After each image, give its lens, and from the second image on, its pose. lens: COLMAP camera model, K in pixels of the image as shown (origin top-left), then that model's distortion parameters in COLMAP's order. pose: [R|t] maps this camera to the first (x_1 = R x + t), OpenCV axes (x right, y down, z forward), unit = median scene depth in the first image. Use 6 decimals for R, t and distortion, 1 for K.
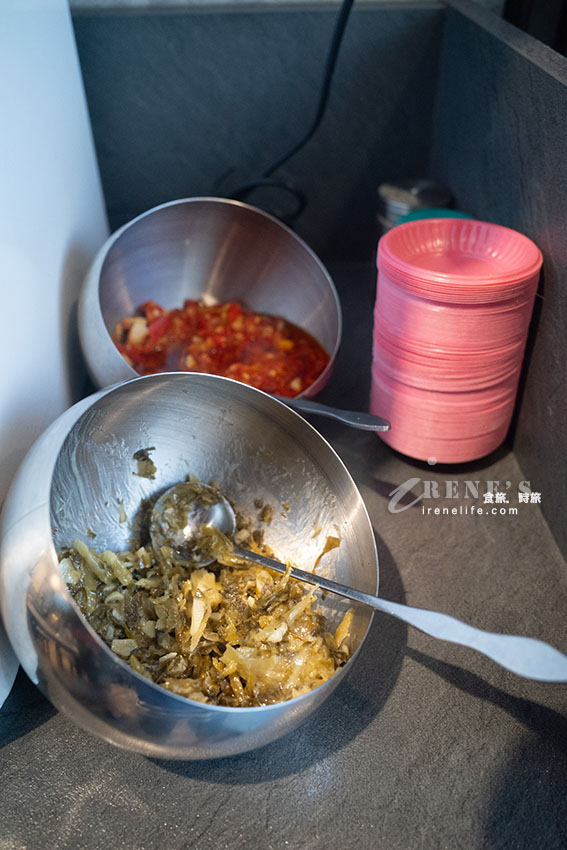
lens RADIAL K [[692.7, 0, 283.5], [0, 692.7, 425.0], [0, 0, 1]] dist [-0.001733, -0.001840]
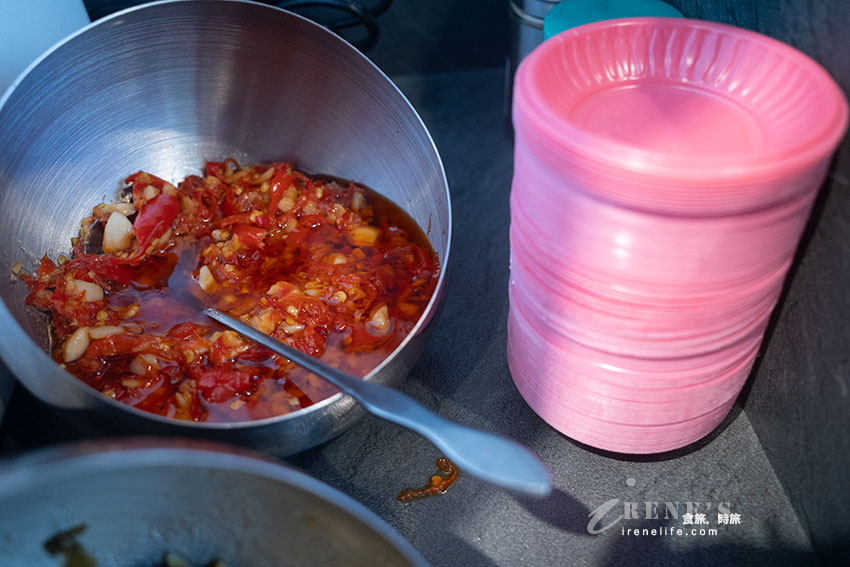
lens RADIAL K [[697.7, 0, 425.0], [0, 697.7, 283.5], [0, 0, 1]] dist [0.002396, 0.005300]
pose [[0.998981, -0.045058, 0.002521, 0.059219], [0.044451, 0.992084, 0.117442, -0.165041], [-0.007793, -0.117211, 0.993076, 0.440411]]
